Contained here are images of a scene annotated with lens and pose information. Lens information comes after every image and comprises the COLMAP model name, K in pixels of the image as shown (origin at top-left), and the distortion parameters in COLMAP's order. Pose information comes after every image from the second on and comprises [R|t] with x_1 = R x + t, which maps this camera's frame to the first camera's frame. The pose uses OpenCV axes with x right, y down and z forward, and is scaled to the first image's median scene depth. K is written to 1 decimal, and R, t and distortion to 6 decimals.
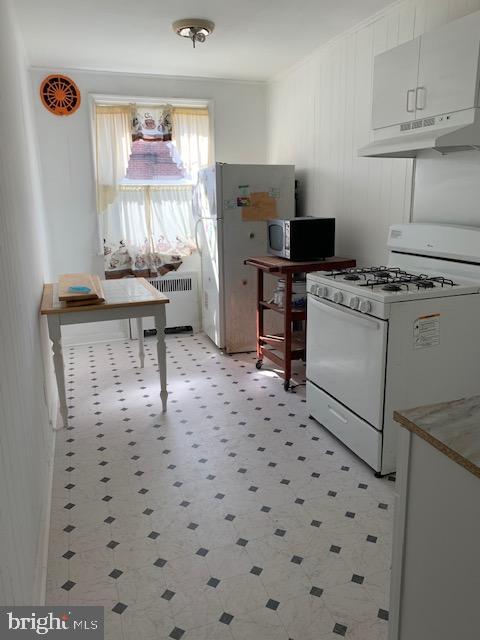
lens RADIAL K [[493.2, 0, 240.1], [0, 493.2, 319.9], [0, 0, 1]] dist [0.026033, -0.030072]
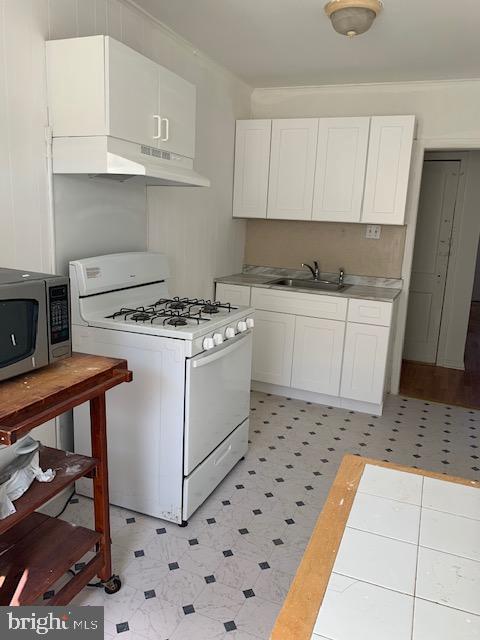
lens RADIAL K [[493.2, 0, 239.5], [0, 493.2, 318.7], [0, 0, 1]] dist [0.026033, -0.030072]
pose [[-0.751361, -0.140601, 0.644739, -0.403265], [0.135142, 0.923544, 0.358892, -0.390367], [-0.645905, 0.356789, -0.674914, 1.544891]]
